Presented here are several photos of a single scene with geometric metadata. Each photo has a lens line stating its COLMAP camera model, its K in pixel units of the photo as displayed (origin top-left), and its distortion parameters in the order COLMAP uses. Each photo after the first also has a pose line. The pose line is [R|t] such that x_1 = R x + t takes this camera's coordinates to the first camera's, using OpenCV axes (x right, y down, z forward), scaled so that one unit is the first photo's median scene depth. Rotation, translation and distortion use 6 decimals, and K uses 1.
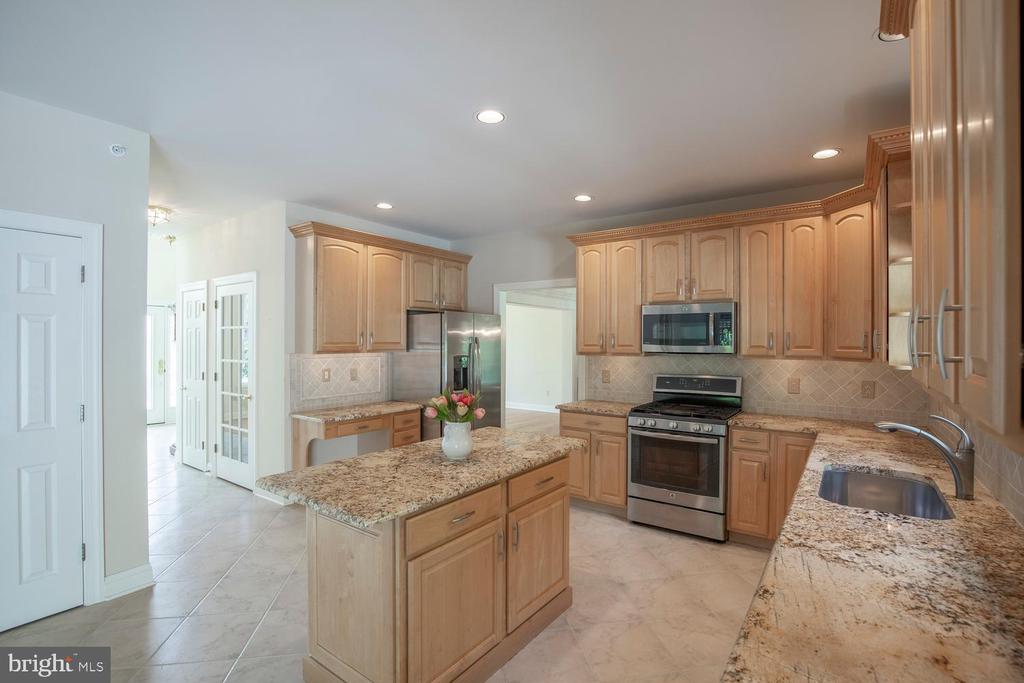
lens RADIAL K [[475.3, 0, 525.5], [0, 475.3, 343.2], [0, 0, 1]] dist [-0.025144, 0.000309]
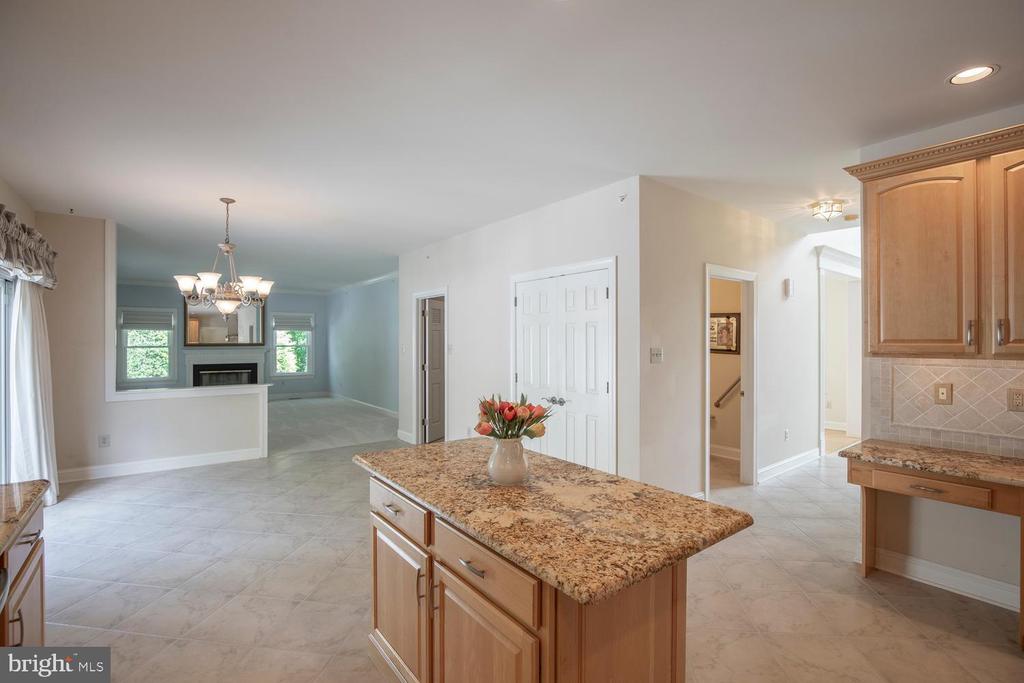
lens RADIAL K [[466.3, 0, 511.8], [0, 466.3, 337.0], [0, 0, 1]] dist [-0.024121, 0.000065]
pose [[-0.296750, -0.011929, -0.954881, 0.350322], [-0.006901, 0.999923, -0.010347, 0.004742], [0.954930, 0.003519, -0.296809, 0.730544]]
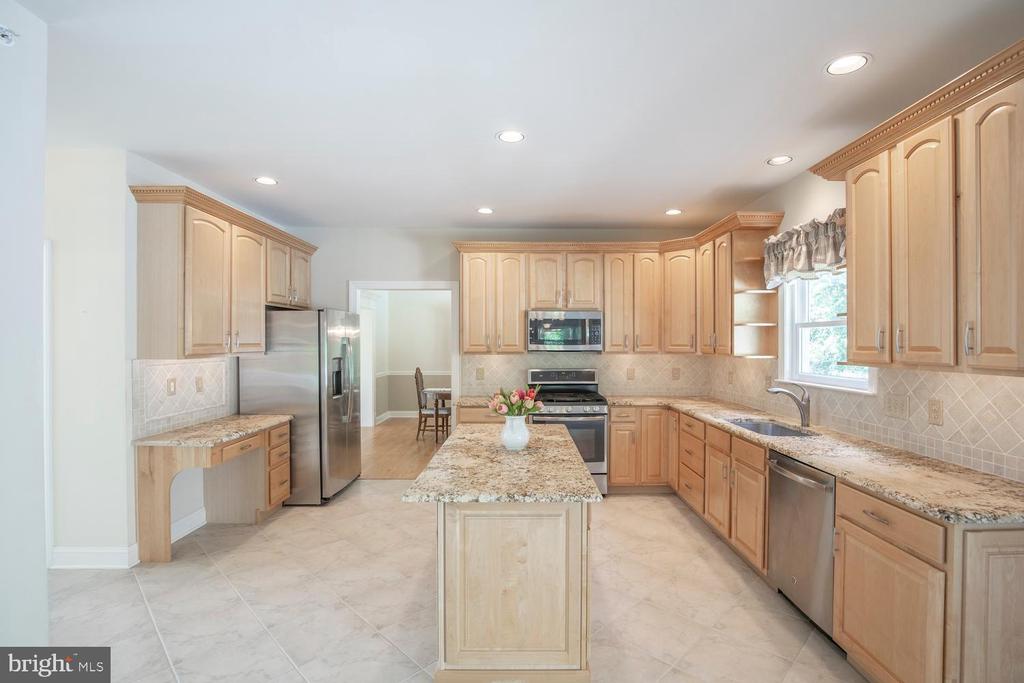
lens RADIAL K [[475.3, 0, 525.5], [0, 475.3, 343.2], [0, 0, 1]] dist [-0.025144, 0.000309]
pose [[0.811243, -0.004966, 0.584687, -0.454185], [0.004373, 0.999987, 0.002426, -0.002571], [-0.584692, 0.000589, 0.811255, 0.058563]]
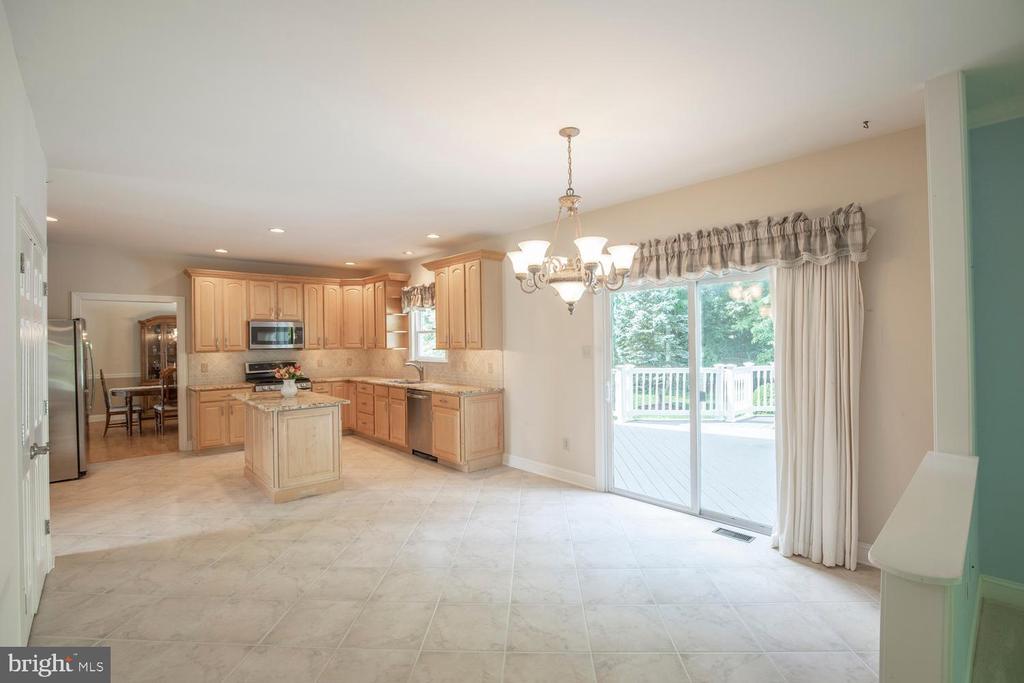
lens RADIAL K [[466.3, 0, 511.8], [0, 466.3, 337.0], [0, 0, 1]] dist [-0.024121, 0.000065]
pose [[0.224294, -0.001338, 0.974521, -1.156755], [0.018579, 0.999823, -0.002904, -0.001968], [-0.974344, 0.018756, 0.224279, -0.263497]]
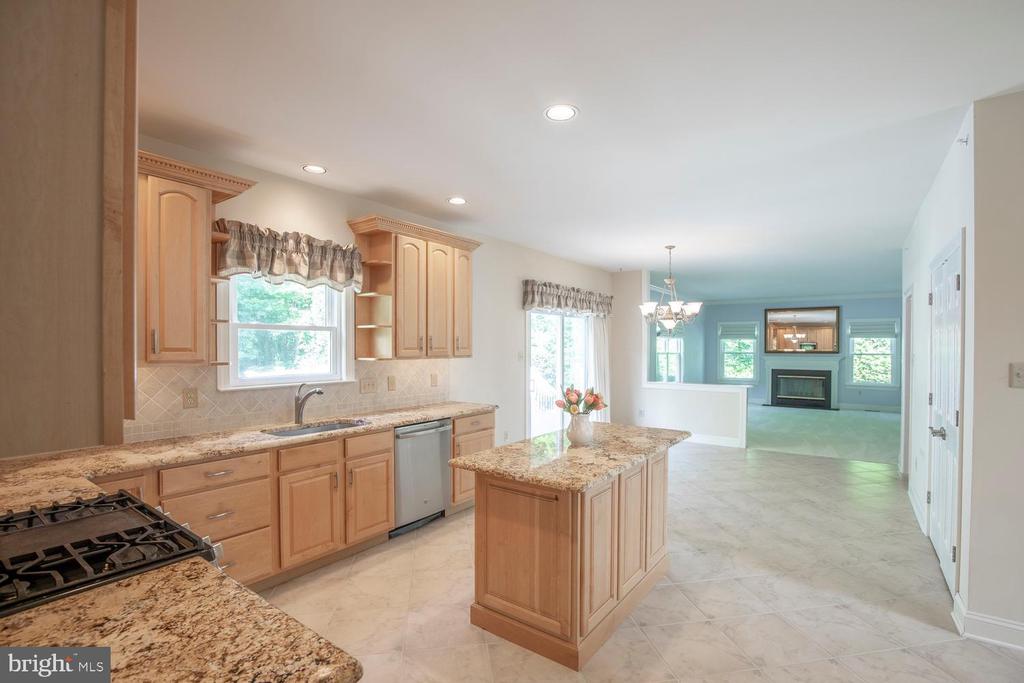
lens RADIAL K [[475.3, 0, 525.5], [0, 475.3, 343.2], [0, 0, 1]] dist [-0.025144, 0.000309]
pose [[-0.999971, -0.007550, 0.001221, -0.007110], [-0.007553, 0.999970, -0.001963, -0.002852], [-0.001206, -0.001972, -0.999997, 1.292169]]
